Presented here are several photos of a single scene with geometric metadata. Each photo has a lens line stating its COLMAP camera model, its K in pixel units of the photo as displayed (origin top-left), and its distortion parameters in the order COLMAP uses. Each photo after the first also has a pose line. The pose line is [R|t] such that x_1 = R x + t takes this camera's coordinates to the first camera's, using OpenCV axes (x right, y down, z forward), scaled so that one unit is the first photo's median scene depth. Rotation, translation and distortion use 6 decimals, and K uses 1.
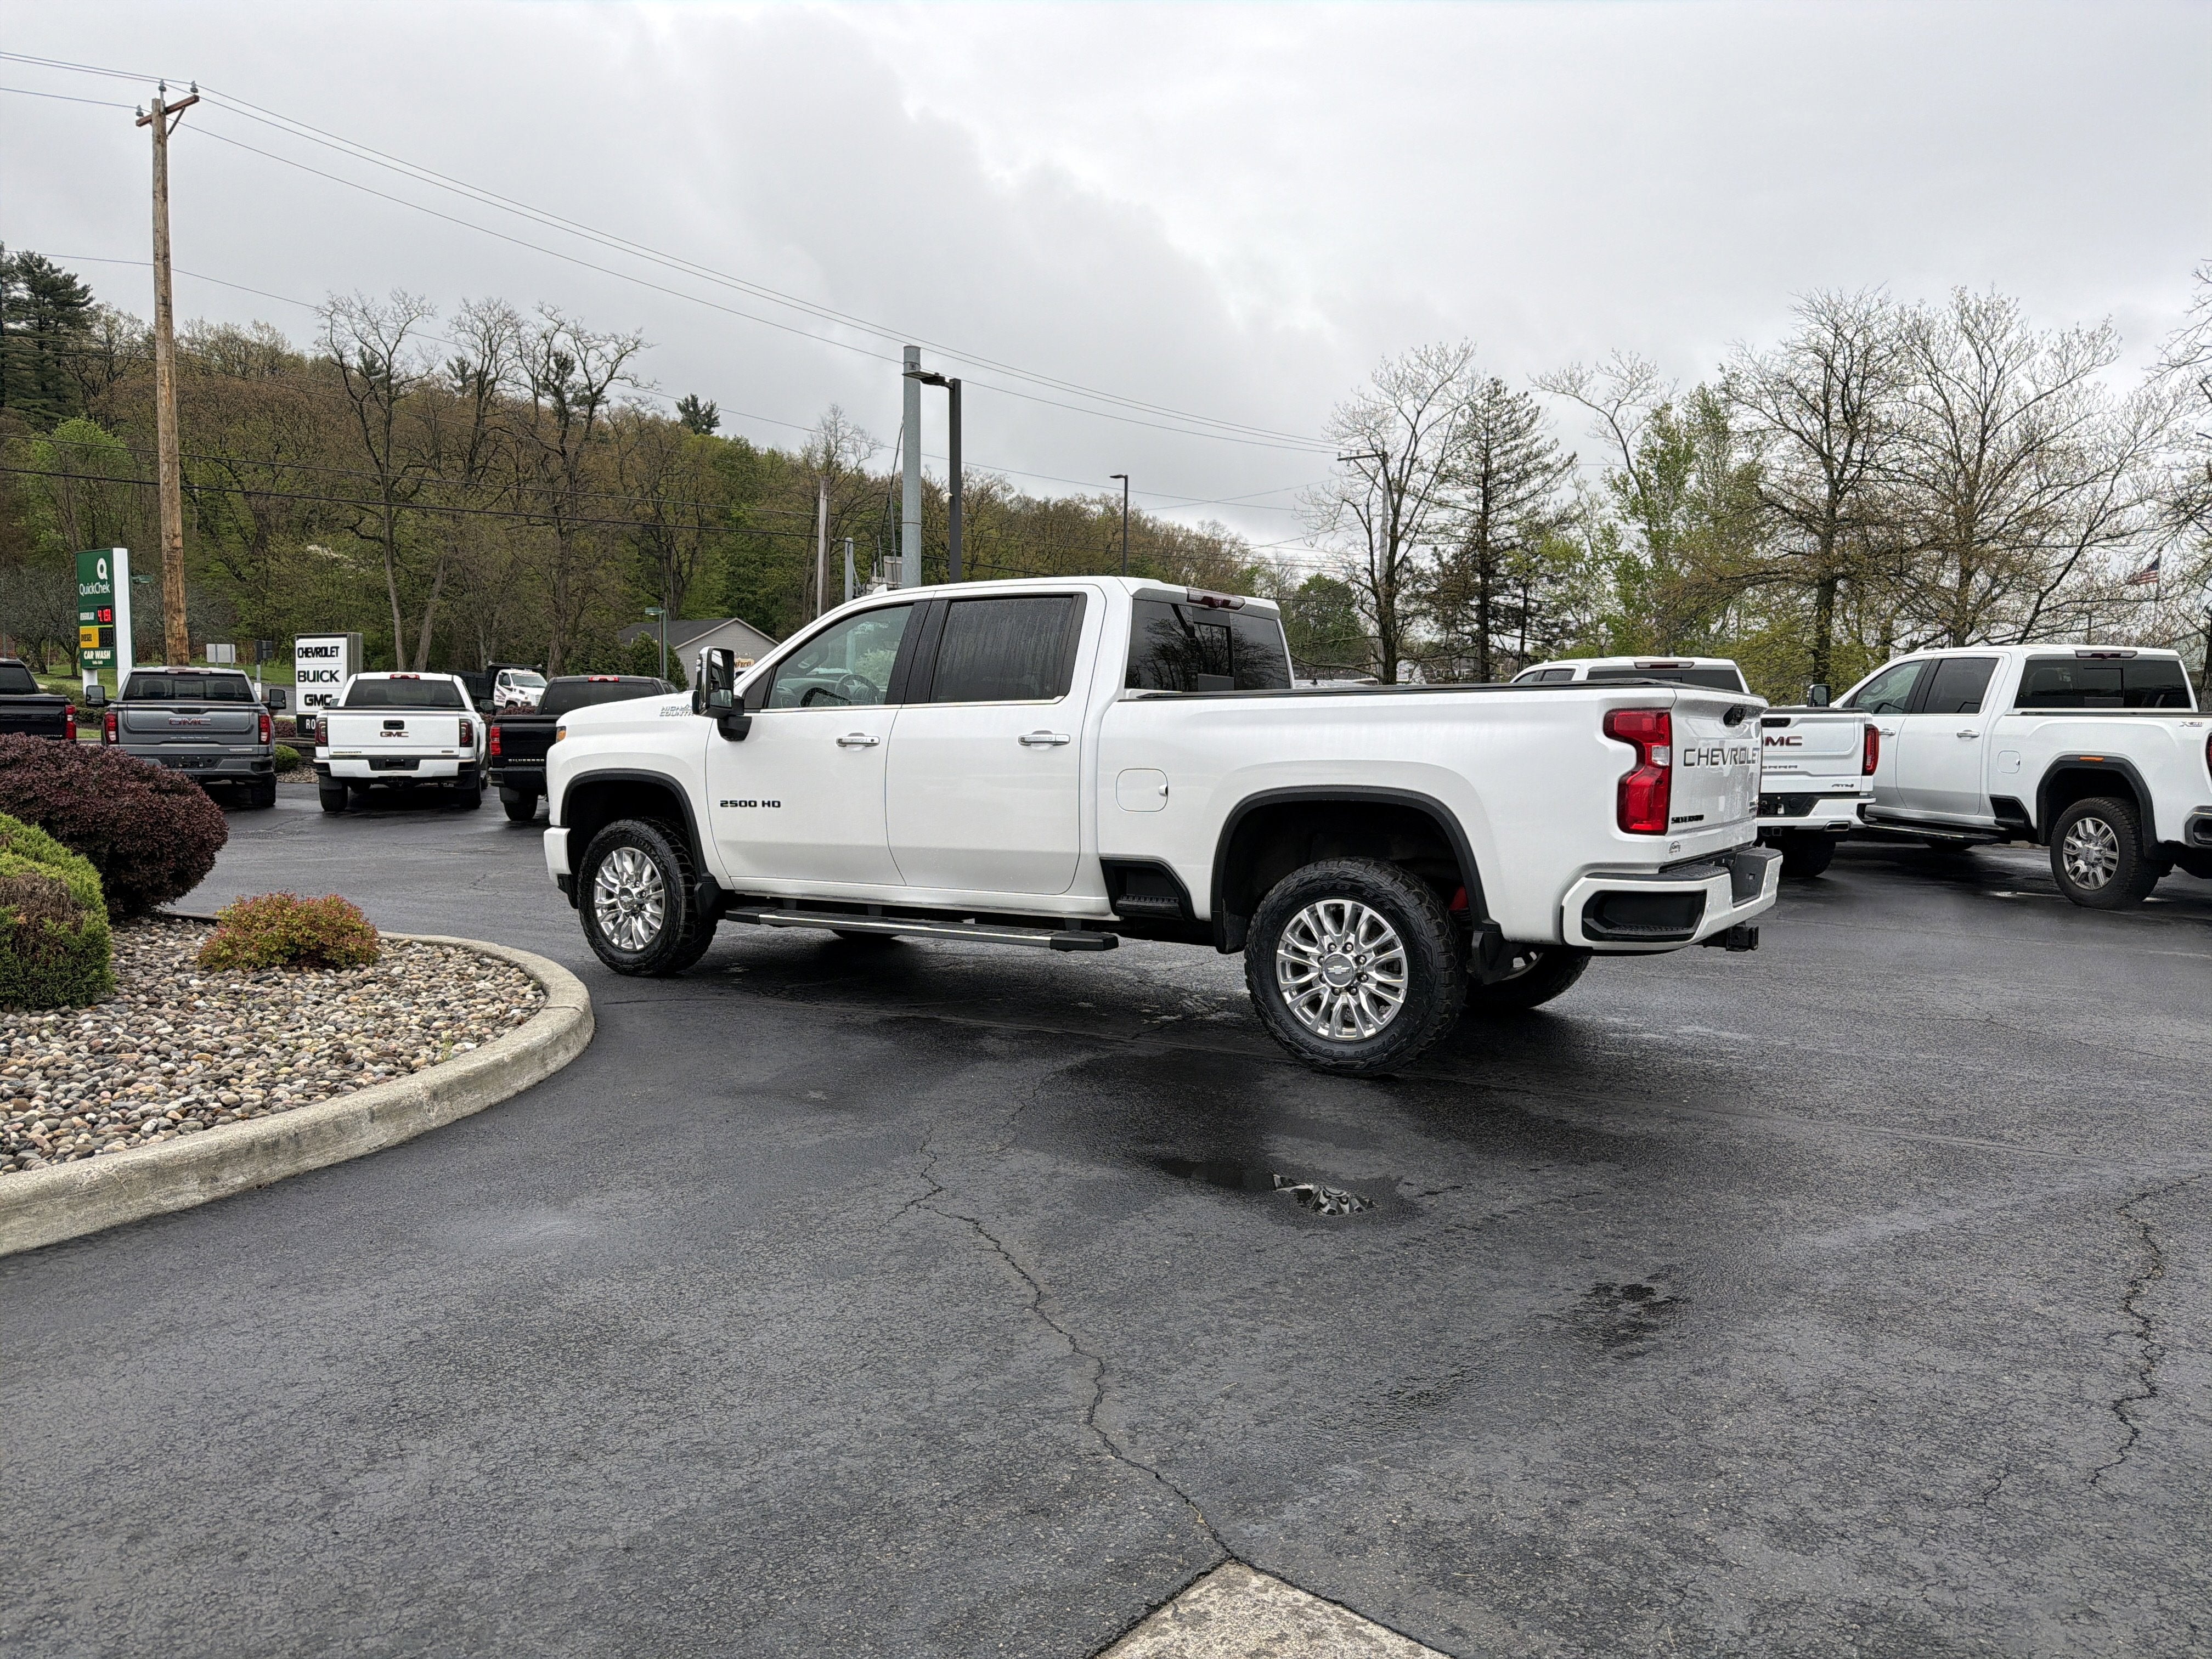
lens RADIAL K [[1557.3, 0, 1106.0], [0, 1557.3, 829.5], [0, 0, 1]] dist [0.001003, -0.017321]
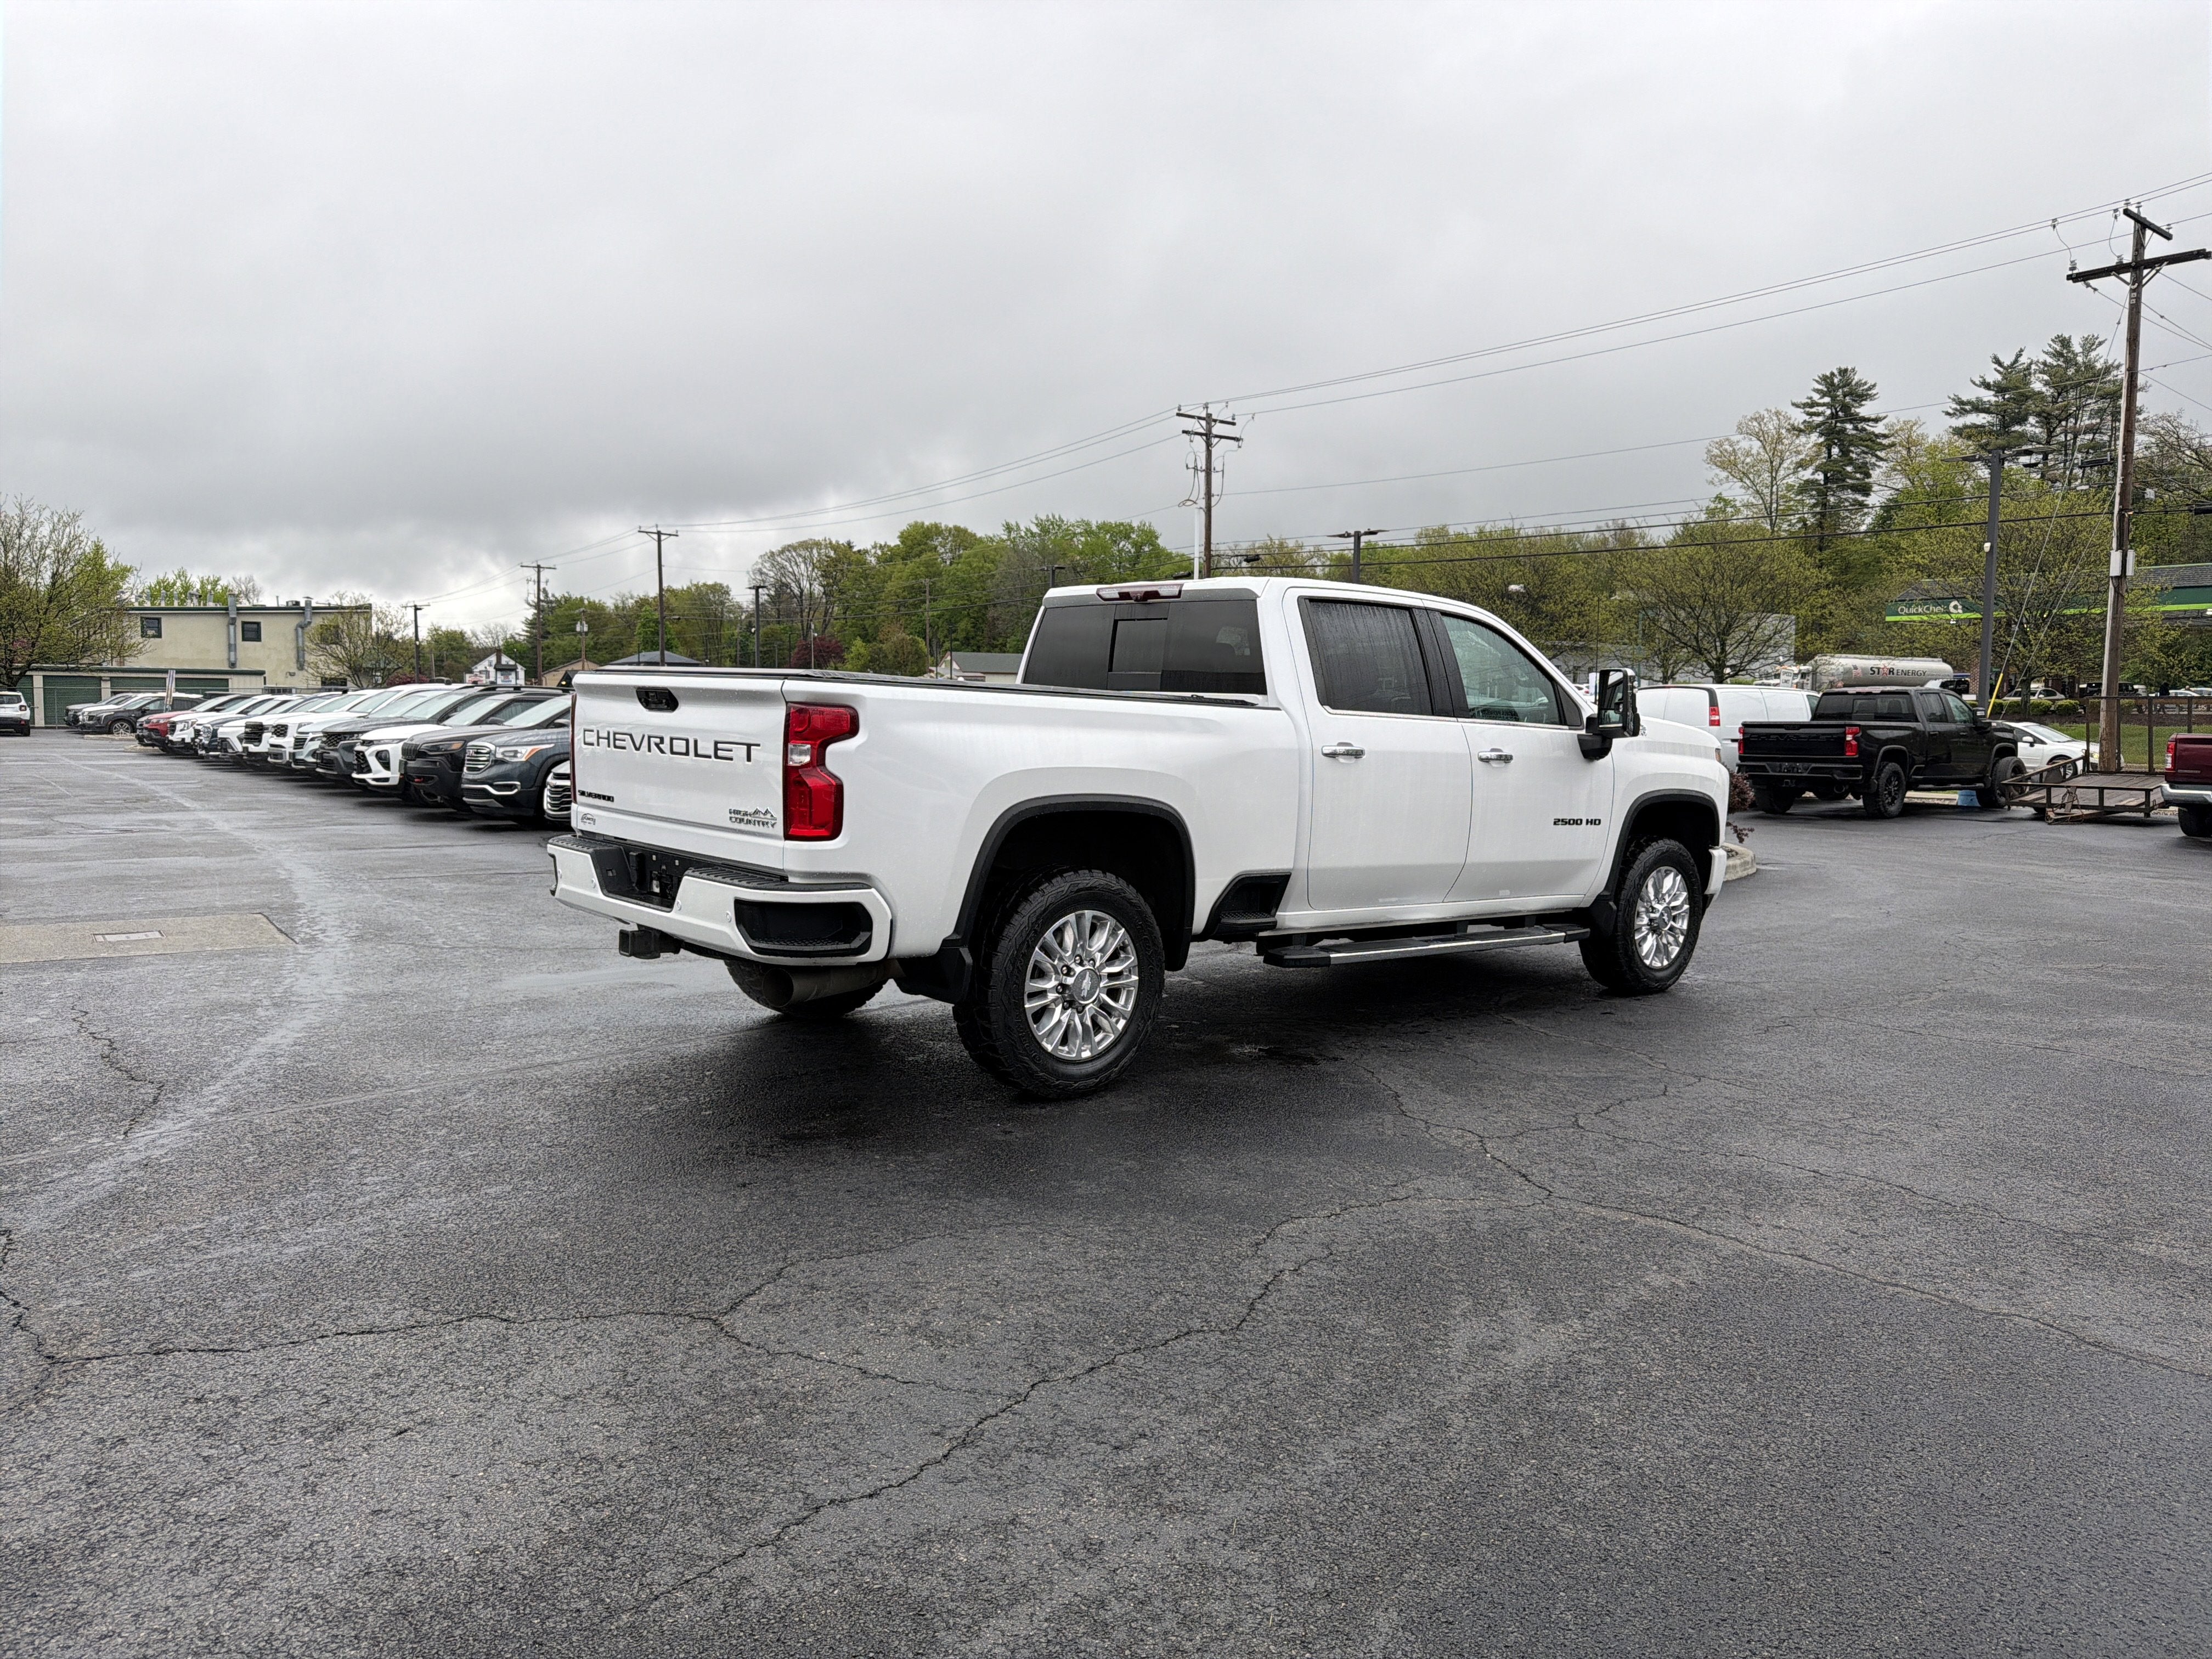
lens RADIAL K [[1551.7, 0, 1097.5], [0, 1551.7, 823.2], [0, 0, 1]] dist [0.003865, -0.000533]
pose [[-0.293447, 0.048243, -0.954757, 0.240958], [-0.093522, 0.992486, 0.078894, -0.019314], [0.951390, 0.112442, -0.286730, 0.305974]]
